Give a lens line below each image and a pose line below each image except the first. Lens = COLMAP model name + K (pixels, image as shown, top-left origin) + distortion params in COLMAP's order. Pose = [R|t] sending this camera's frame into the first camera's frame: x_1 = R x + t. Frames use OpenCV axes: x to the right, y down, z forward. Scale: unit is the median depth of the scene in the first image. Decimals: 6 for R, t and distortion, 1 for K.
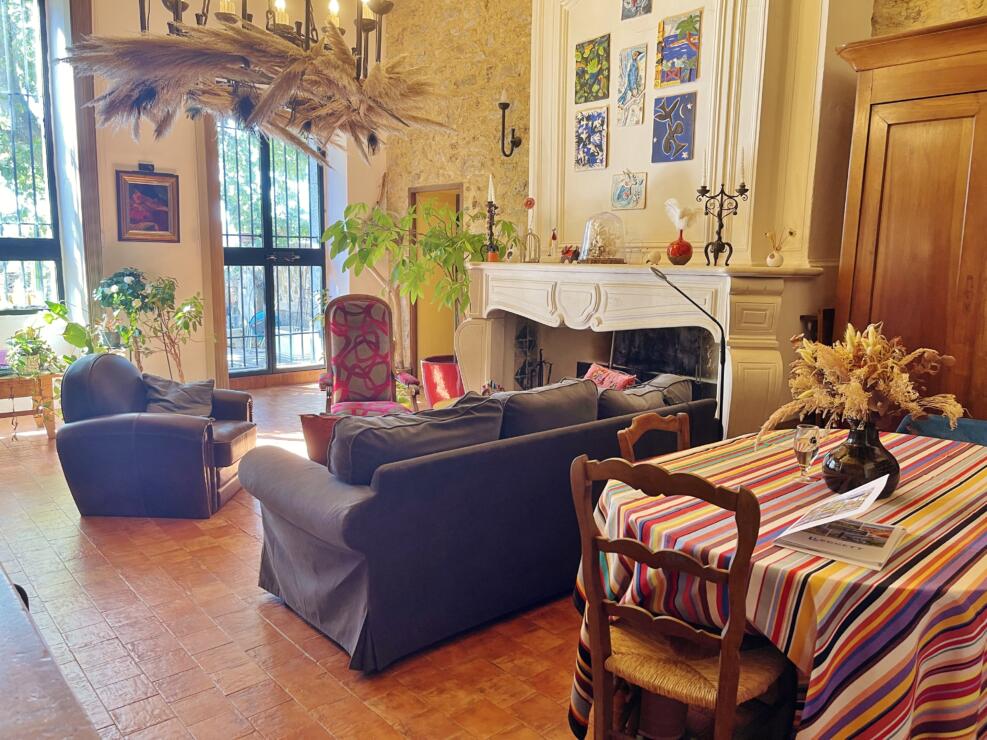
lens RADIAL K [[746.2, 0, 495.1], [0, 746.2, 369.2], [0, 0, 1]] dist [0.042814, -0.034399]
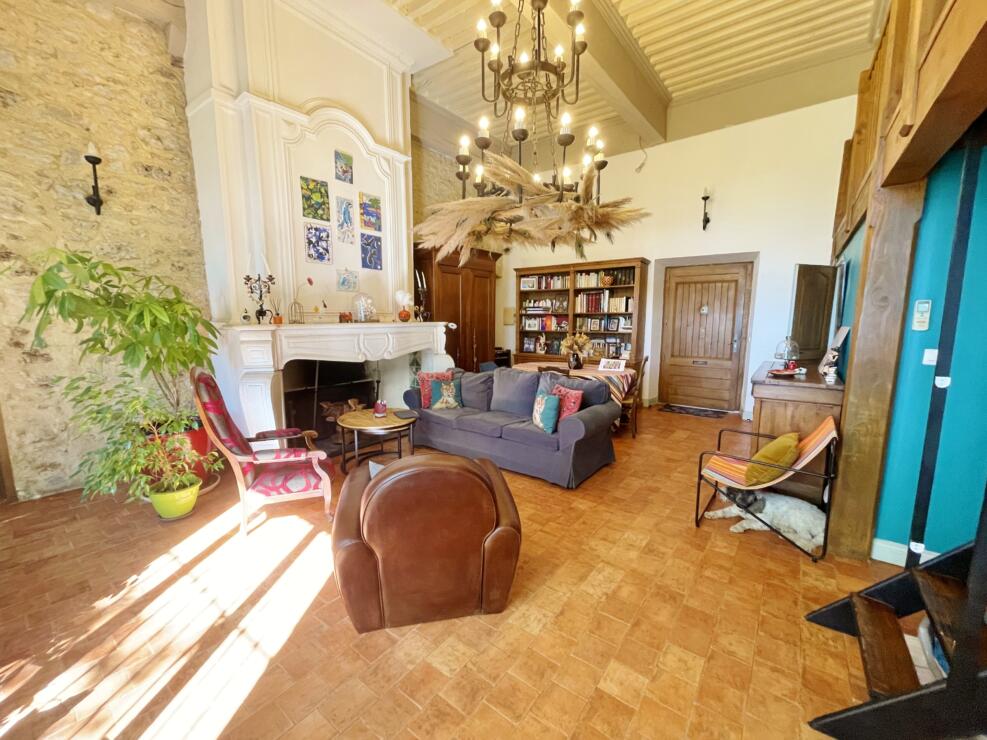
lens RADIAL K [[393.9, 0, 494.1], [0, 393.9, 374.5], [0, 0, 1]] dist [-0.000946, 0.000492]
pose [[-0.186572, -0.151002, 0.970767, -0.800560], [0.148890, 0.972358, 0.179864, -0.140537], [-0.971094, 0.178095, -0.158932, 0.854436]]
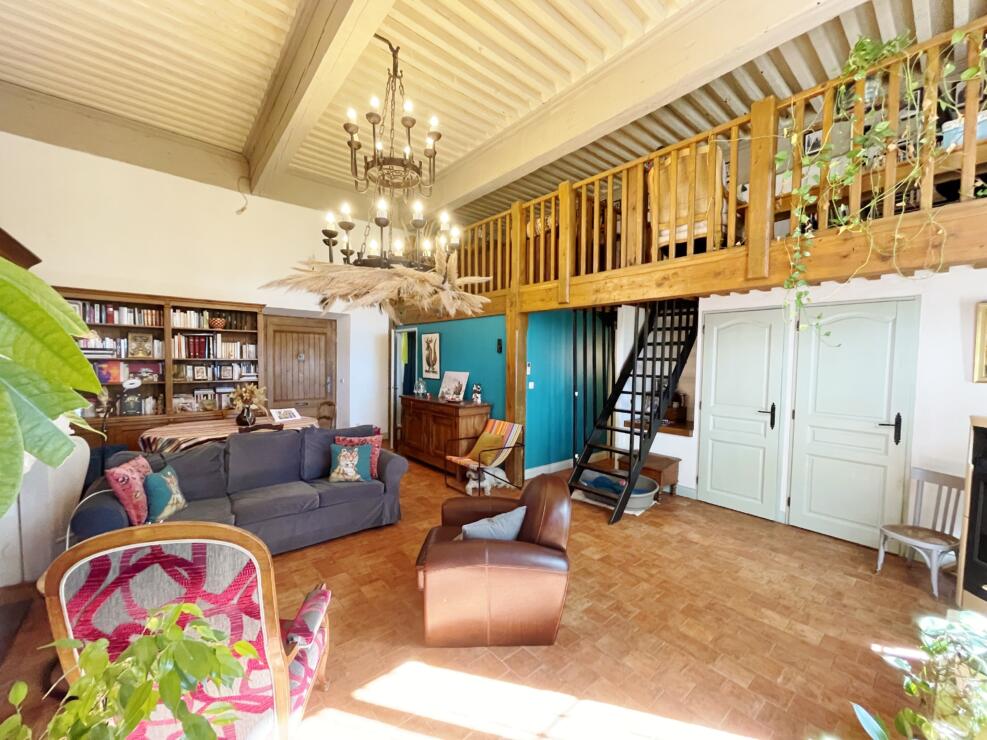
lens RADIAL K [[393.9, 0, 488.4], [0, 393.9, 374.6], [0, 0, 1]] dist [-0.000946, 0.000492]
pose [[-0.998552, -0.024588, 0.047852, -0.398395], [-0.014996, 0.981406, 0.191357, -0.235131], [-0.051667, 0.190363, -0.980353, 1.337462]]
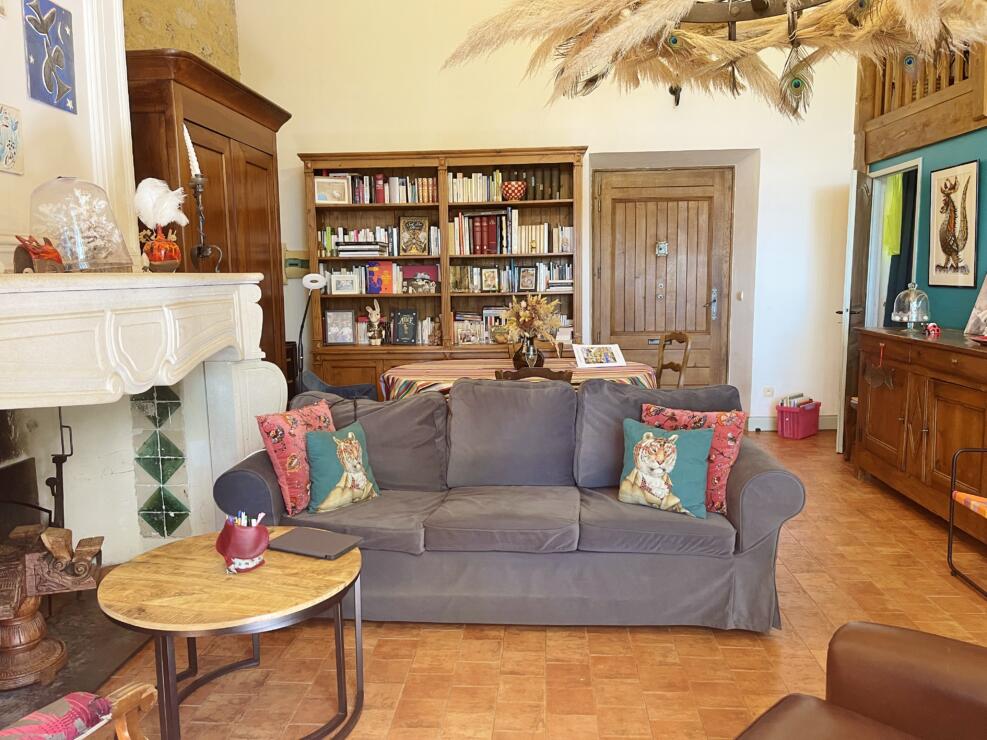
lens RADIAL K [[746.2, 0, 491.5], [0, 746.2, 367.1], [0, 0, 1]] dist [0.042814, -0.034399]
pose [[-0.688635, -0.089061, 0.719618, -0.444686], [0.120747, 0.964487, 0.234914, -0.164482], [-0.714984, 0.248662, -0.653426, 1.133386]]
